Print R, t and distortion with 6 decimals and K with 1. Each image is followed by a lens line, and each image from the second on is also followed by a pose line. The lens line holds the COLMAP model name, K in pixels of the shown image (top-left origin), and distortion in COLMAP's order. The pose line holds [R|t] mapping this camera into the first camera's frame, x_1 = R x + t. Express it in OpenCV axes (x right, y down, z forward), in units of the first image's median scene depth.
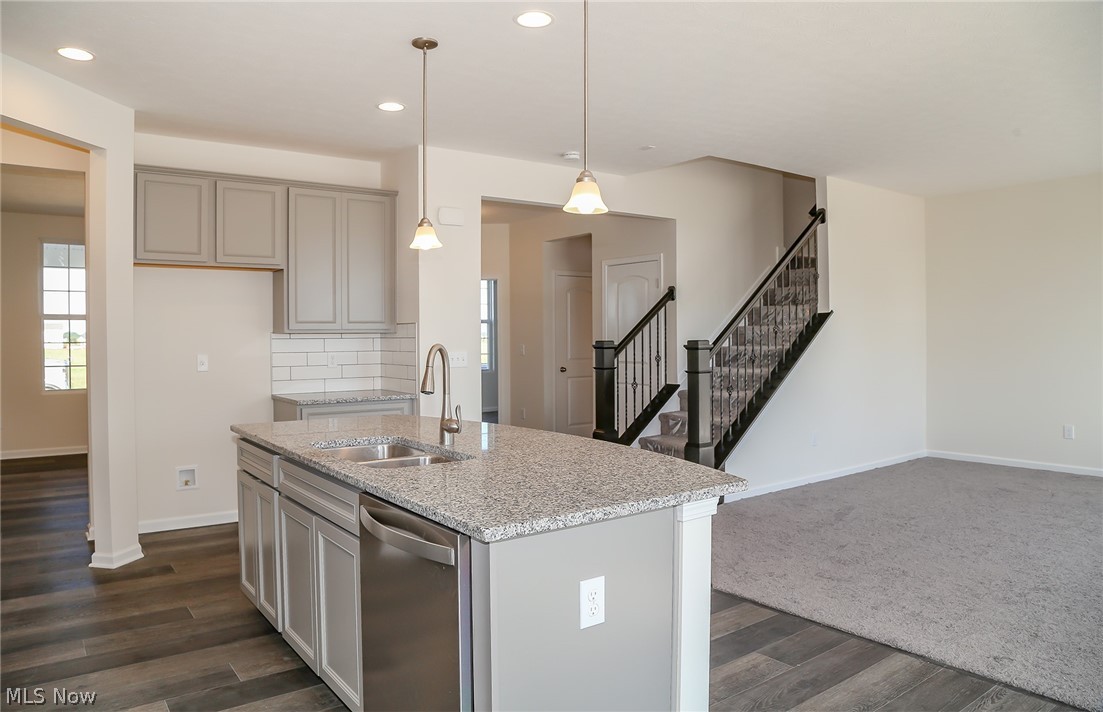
lens RADIAL K [[764.8, 0, 551.5], [0, 764.8, 356.0], [0, 0, 1]] dist [-0.128451, 0.077062]
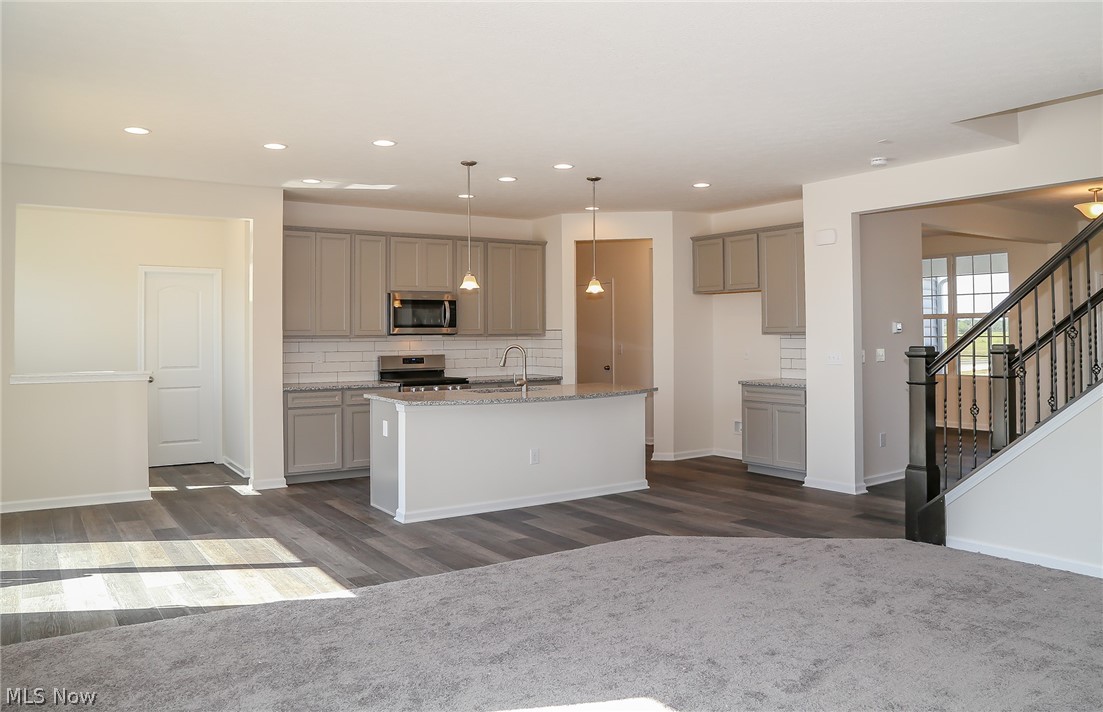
lens RADIAL K [[809.3, 0, 551.5], [0, 809.3, 356.0], [0, 0, 1]] dist [-0.106606, 0.002117]
pose [[-0.042678, 0.033044, -0.998542, 1.515646], [-0.018478, 0.999256, 0.033858, -0.044254], [0.998918, 0.019896, -0.042036, 0.846699]]
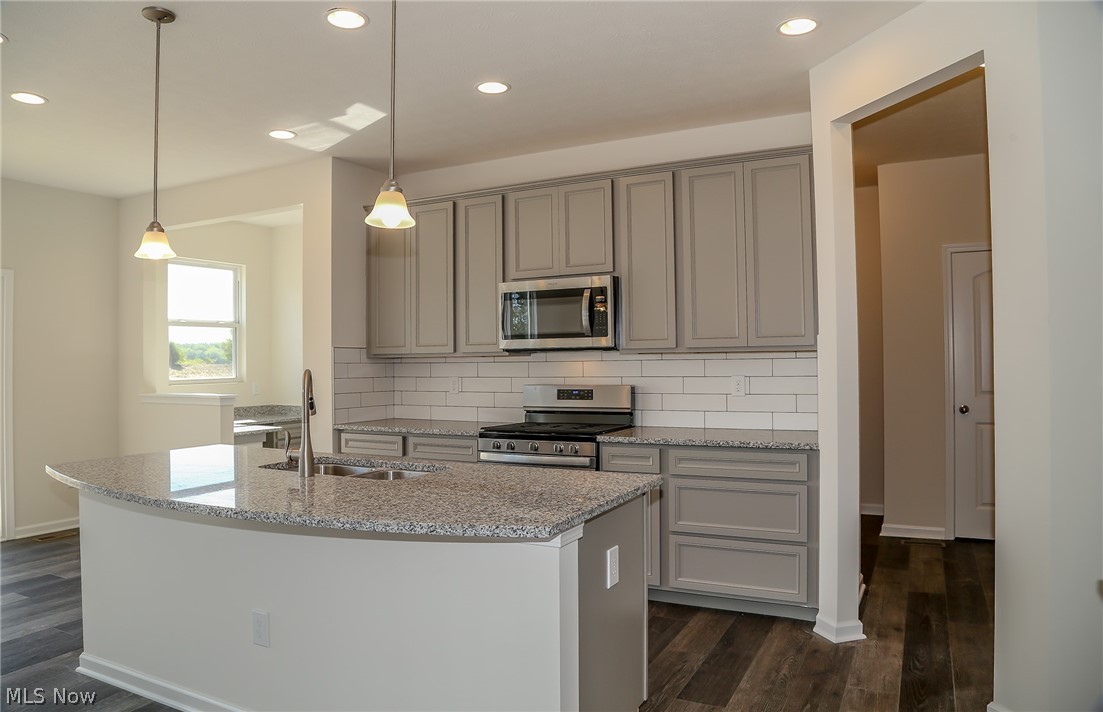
lens RADIAL K [[736.3, 0, 551.5], [0, 736.3, 356.0], [0, 0, 1]] dist [-0.121373, 0.067957]
pose [[-0.895683, 0.012367, -0.444522, -0.013395], [0.006914, 0.999880, 0.013887, -0.029675], [0.444640, 0.009365, -0.895660, 1.394142]]
